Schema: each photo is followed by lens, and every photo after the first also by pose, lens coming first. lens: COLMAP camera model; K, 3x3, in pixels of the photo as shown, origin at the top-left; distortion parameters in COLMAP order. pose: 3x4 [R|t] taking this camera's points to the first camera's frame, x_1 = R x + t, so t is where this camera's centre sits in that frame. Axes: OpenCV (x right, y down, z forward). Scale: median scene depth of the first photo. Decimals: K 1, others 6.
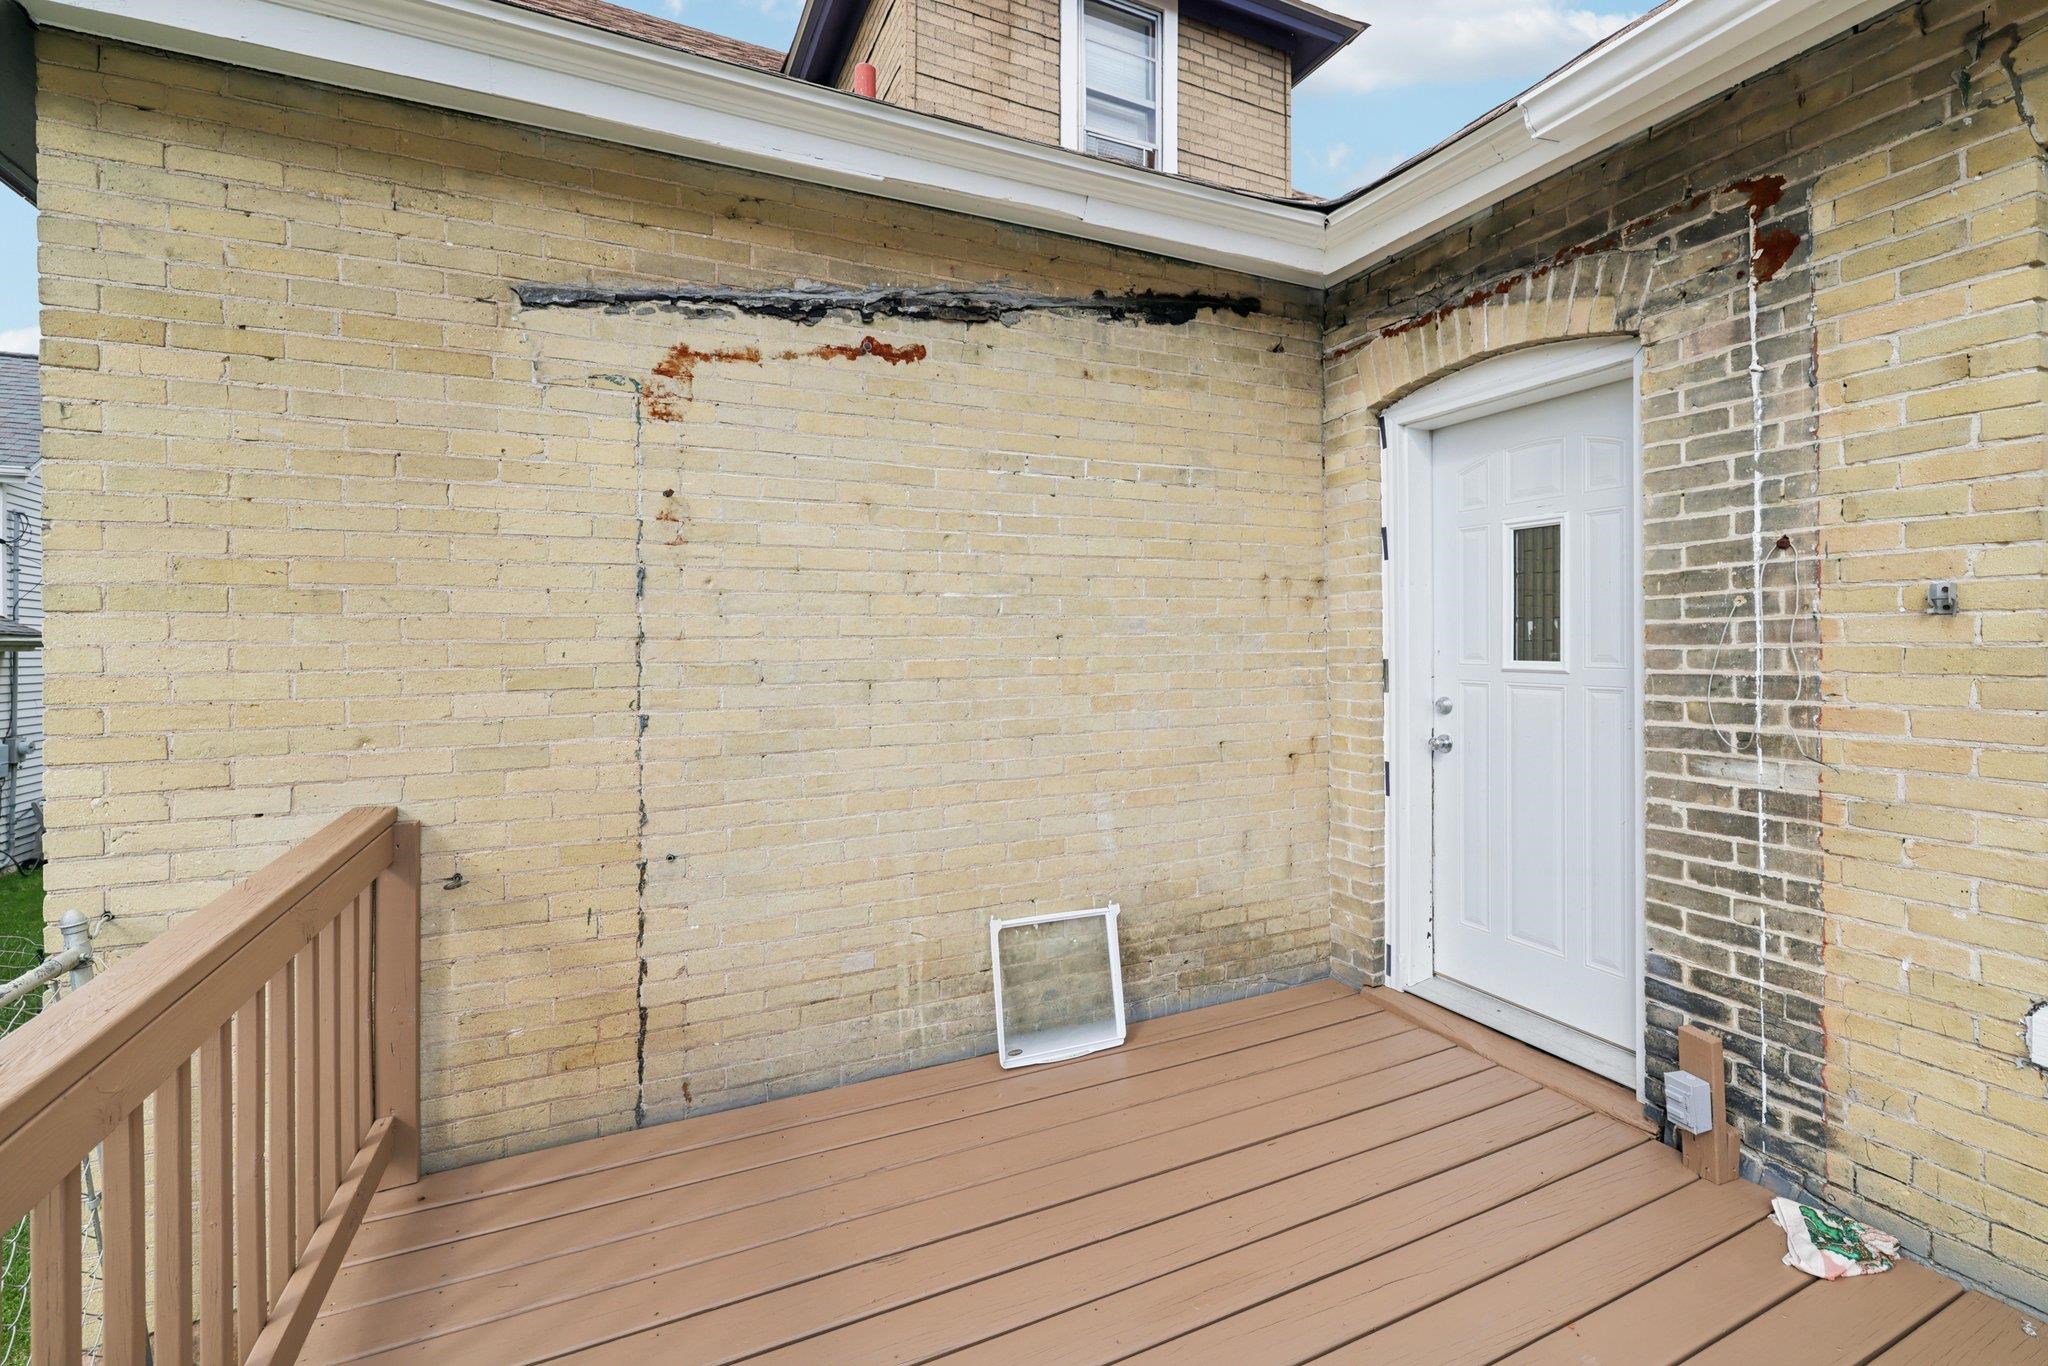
lens RADIAL K [[866.4, 0, 1020.7], [0, 866.4, 662.7], [0, 0, 1]] dist [-0.003657, -0.000209]
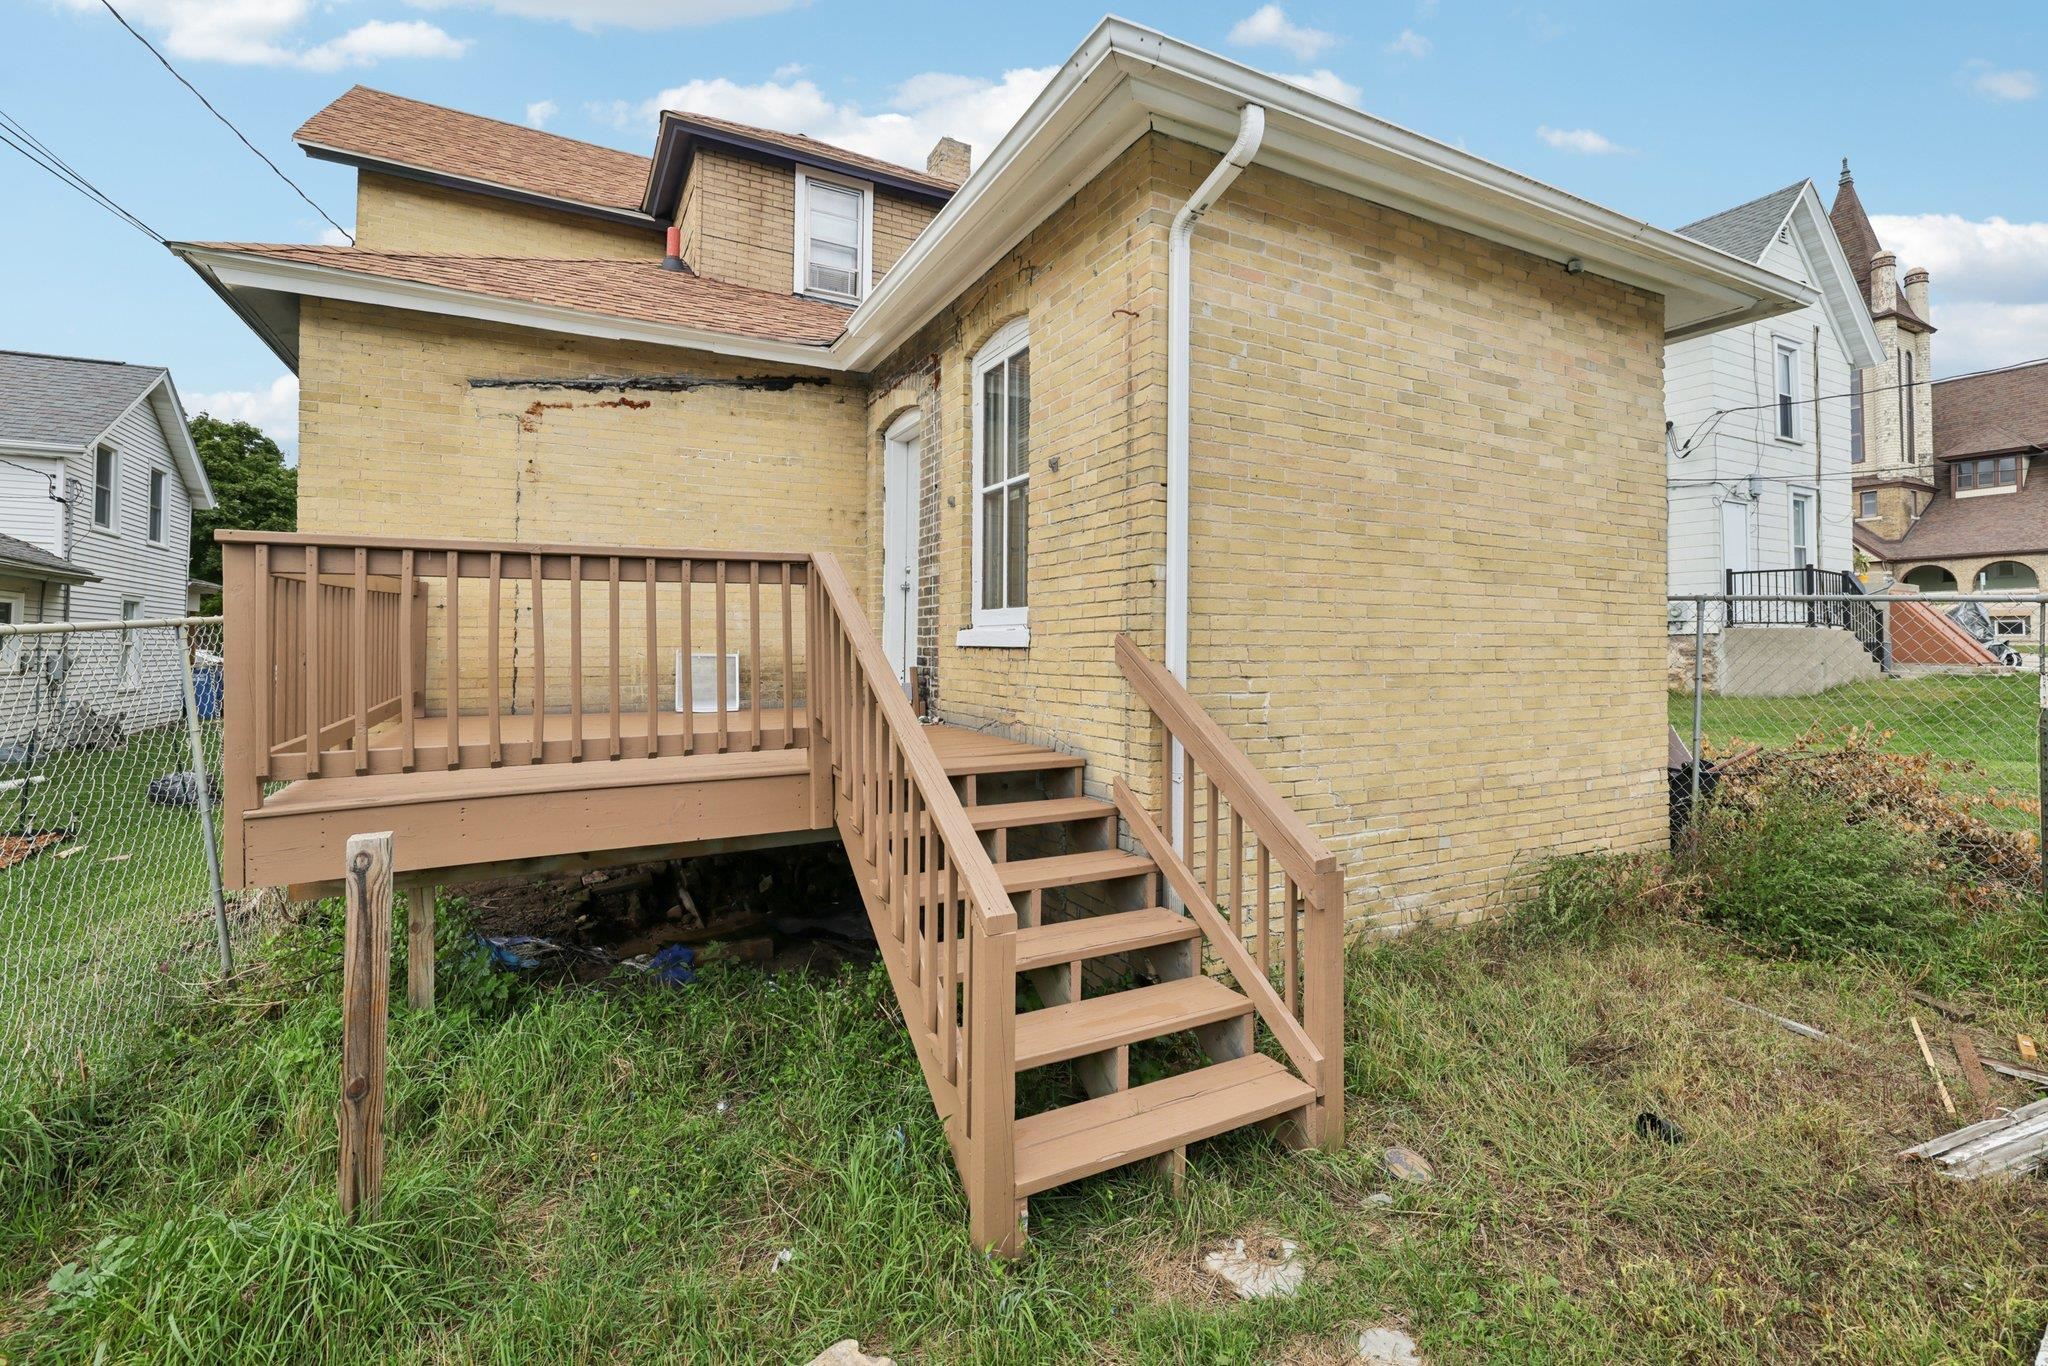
lens RADIAL K [[866.4, 0, 1011.4], [0, 866.4, 646.6], [0, 0, 1]] dist [-0.003657, -0.000209]
pose [[0.998973, 0.010436, 0.044100, 0.781301], [-0.009638, 0.999787, -0.018271, 0.331114], [-0.044281, 0.017827, 0.998860, -1.379235]]
